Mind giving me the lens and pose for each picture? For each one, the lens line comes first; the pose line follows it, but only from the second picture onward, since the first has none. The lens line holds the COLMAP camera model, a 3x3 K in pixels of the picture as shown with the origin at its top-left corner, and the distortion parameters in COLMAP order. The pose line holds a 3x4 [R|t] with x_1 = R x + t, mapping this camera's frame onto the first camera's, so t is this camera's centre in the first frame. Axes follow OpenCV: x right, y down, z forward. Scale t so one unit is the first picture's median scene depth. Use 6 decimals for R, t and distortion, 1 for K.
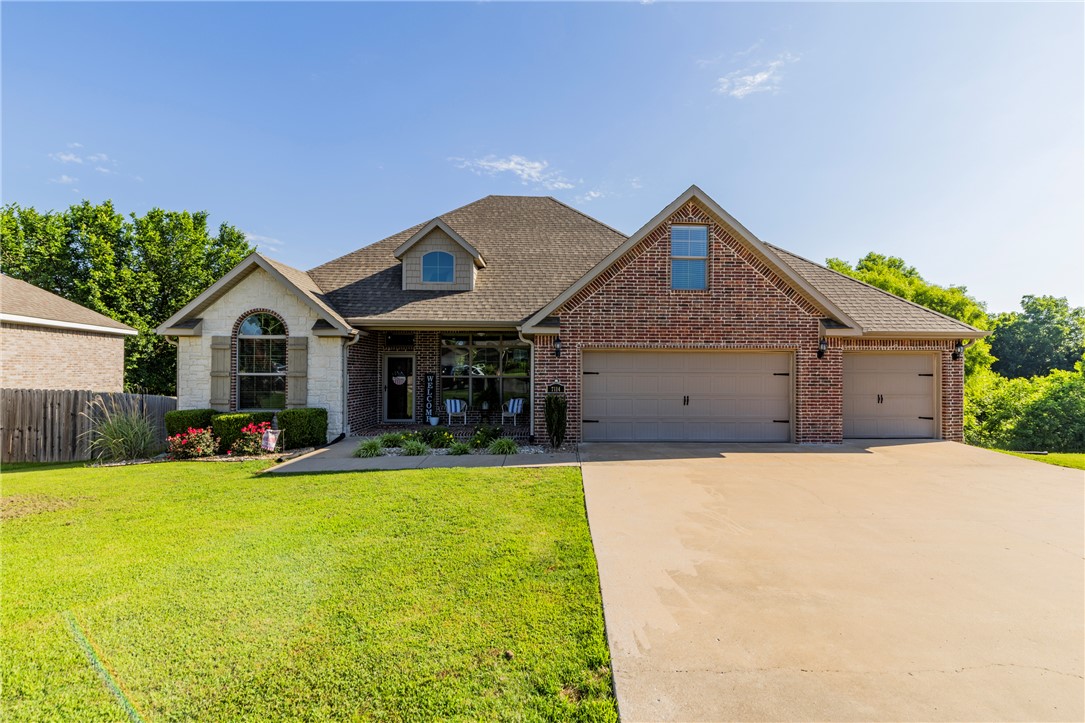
lens RADIAL K [[501.3, 0, 558.7], [0, 501.3, 362.9], [0, 0, 1]] dist [0.002162, 0.000011]
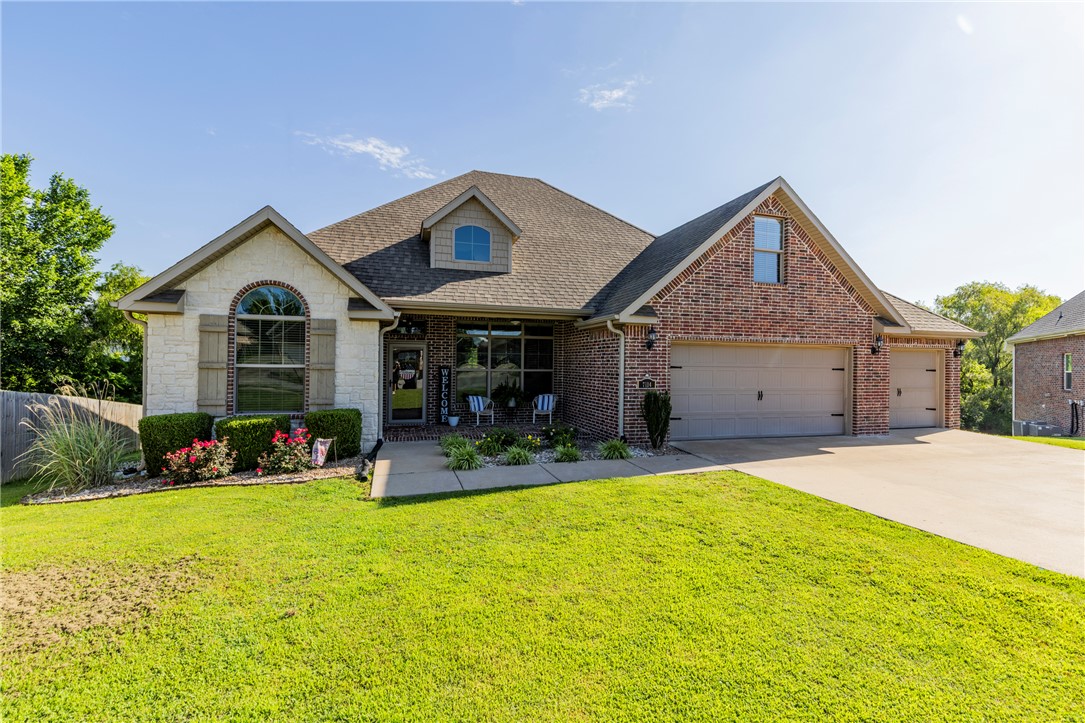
lens RADIAL K [[493.5, 0, 547.7], [0, 493.5, 359.5], [0, 0, 1]] dist [0.001896, -0.000431]
pose [[0.967388, 0.009532, 0.253120, -0.374270], [-0.011248, 0.999923, 0.005334, 0.003486], [-0.253050, -0.008007, 0.967420, 0.159967]]
